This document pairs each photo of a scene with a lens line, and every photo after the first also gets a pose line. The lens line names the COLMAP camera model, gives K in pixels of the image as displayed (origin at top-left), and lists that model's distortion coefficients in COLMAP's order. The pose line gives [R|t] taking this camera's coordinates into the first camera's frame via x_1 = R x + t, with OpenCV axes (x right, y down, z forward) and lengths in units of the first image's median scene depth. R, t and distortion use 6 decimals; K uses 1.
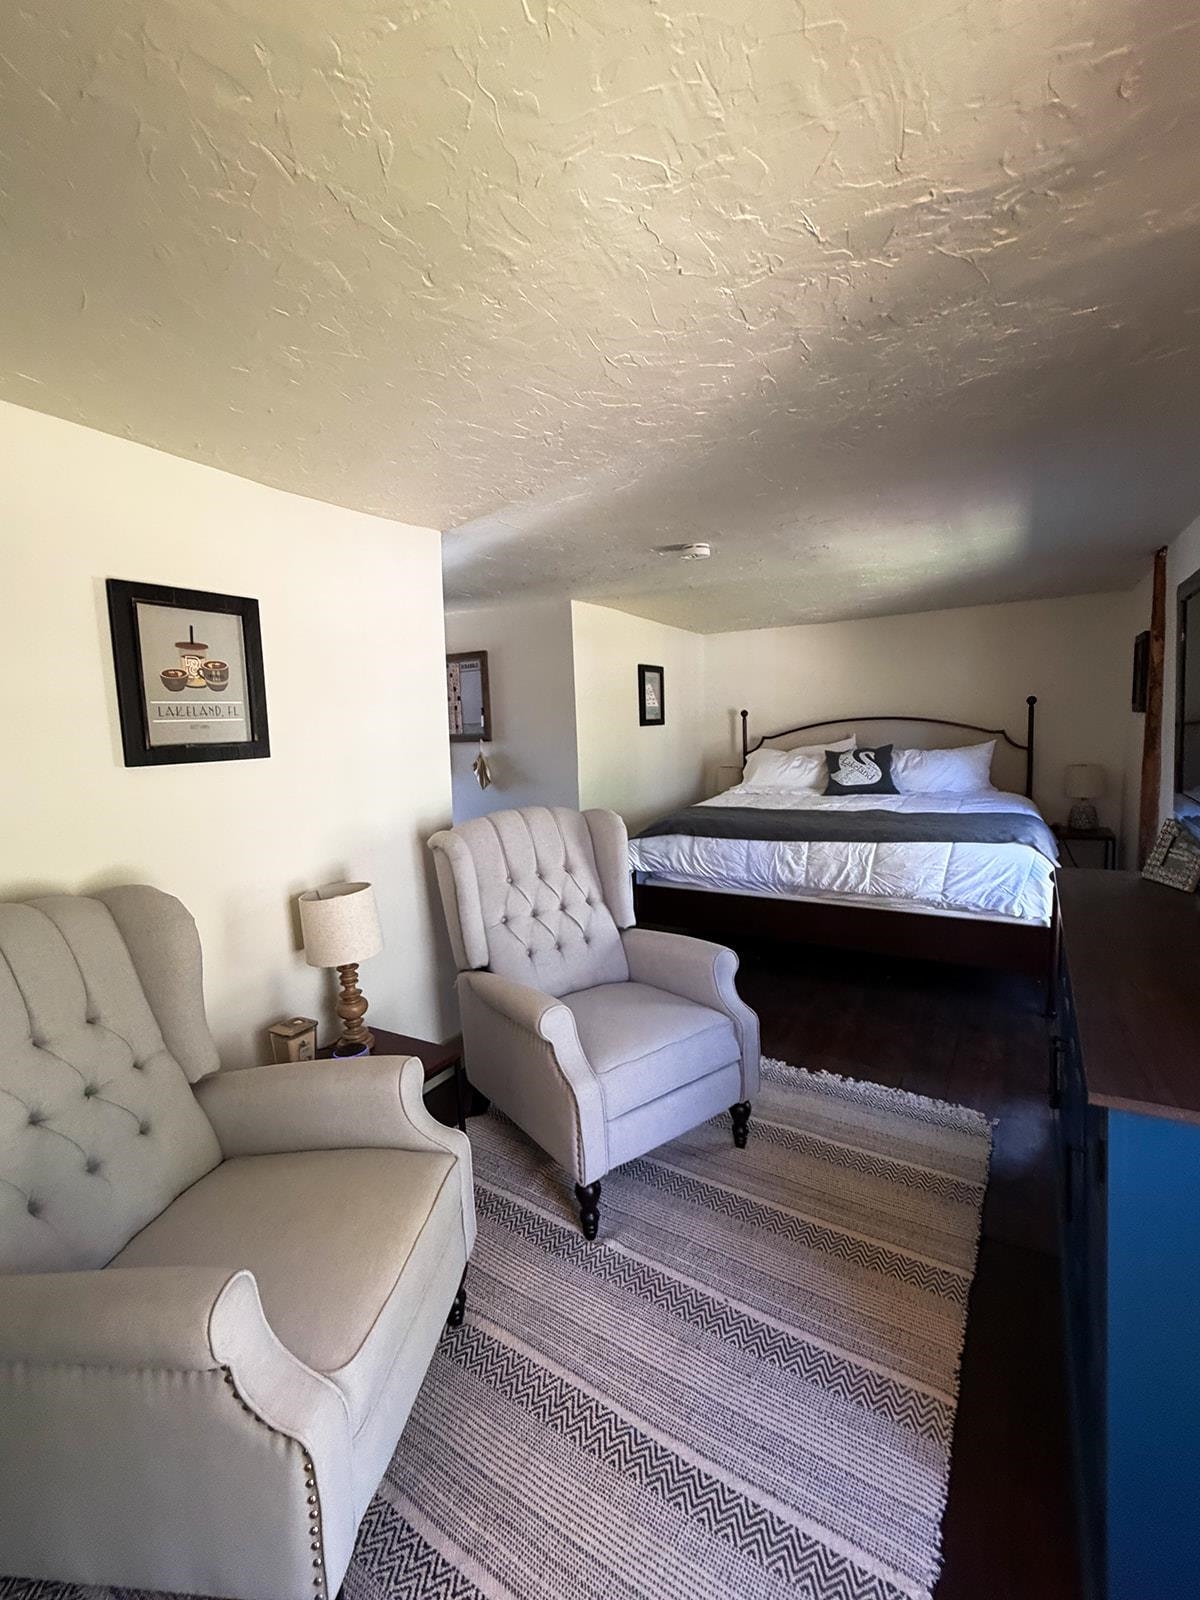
lens RADIAL K [[649.6, 0, 599.7], [0, 649.6, 794.4], [0, 0, 1]] dist [-0.002043, 0.000165]
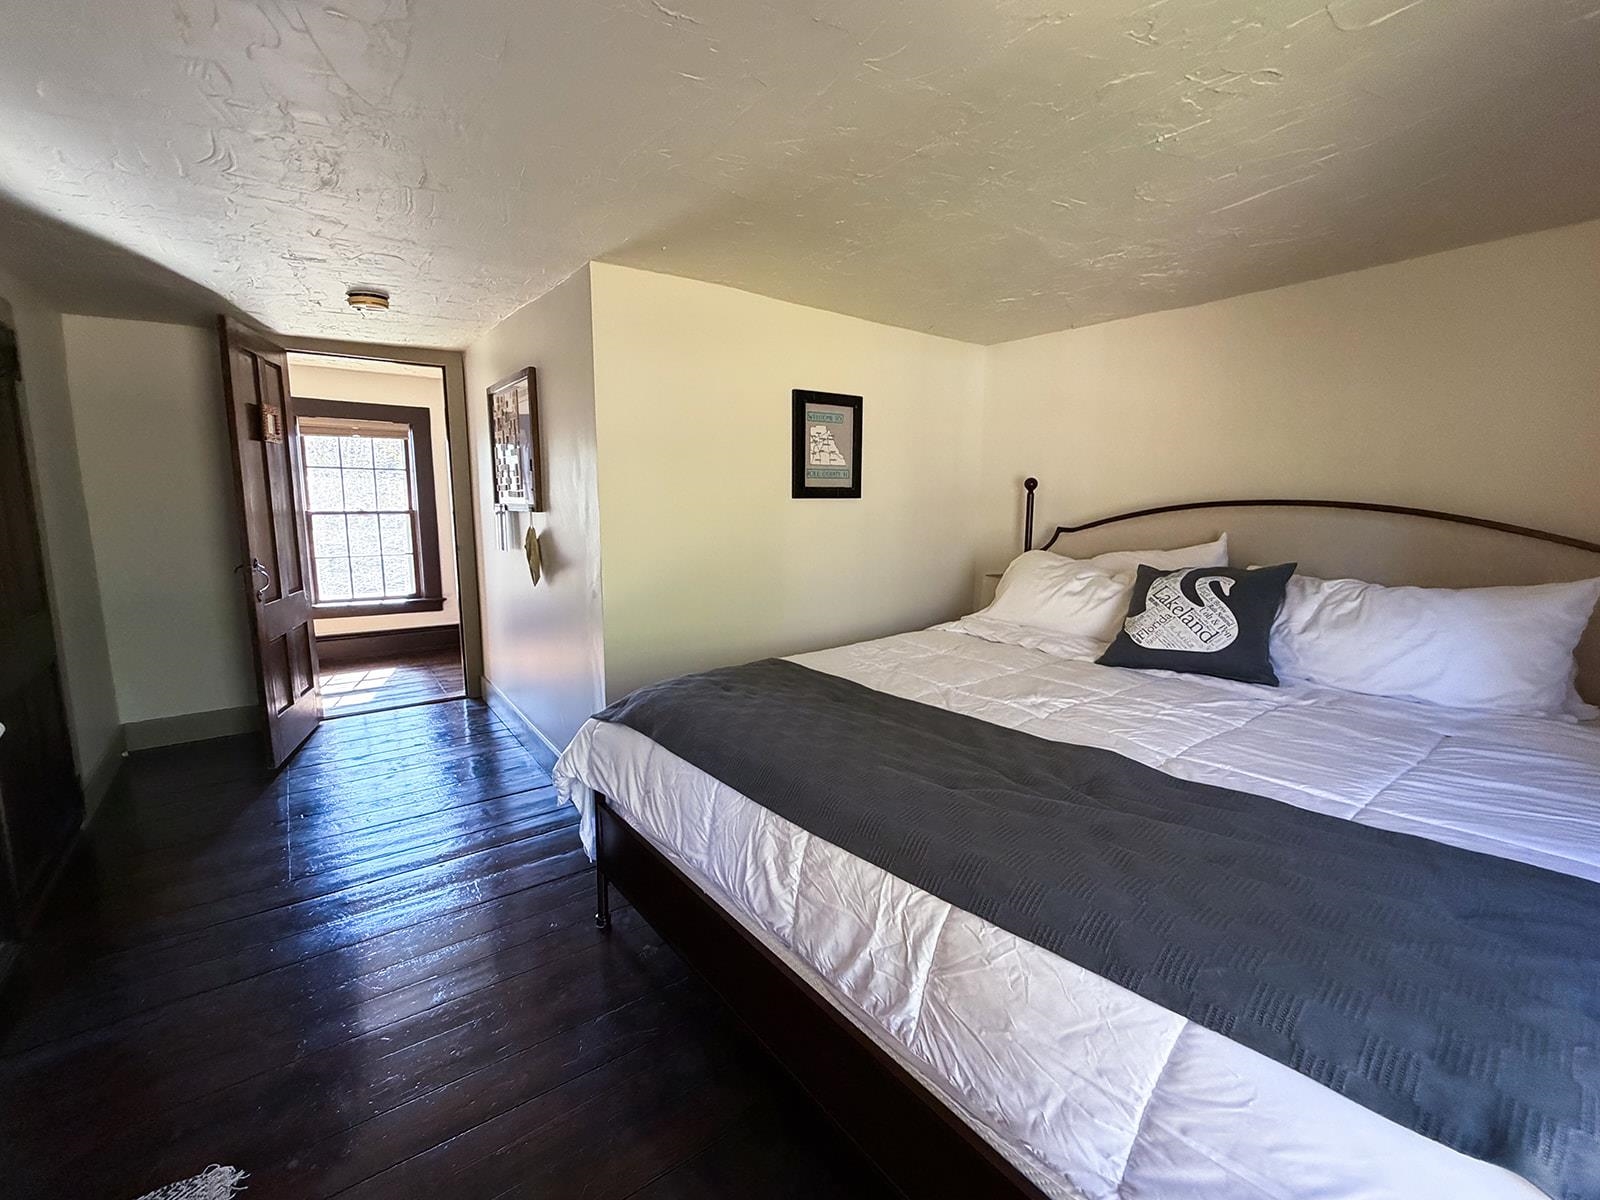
lens RADIAL K [[678.7, 0, 793.4], [0, 678.7, 603.1], [0, 0, 1]] dist [0.000489, 0.000179]
pose [[0.926177, 0.097315, -0.364317, 0.319781], [-0.077457, 0.994621, 0.068766, -0.058280], [0.369049, -0.035470, 0.928733, 0.470860]]
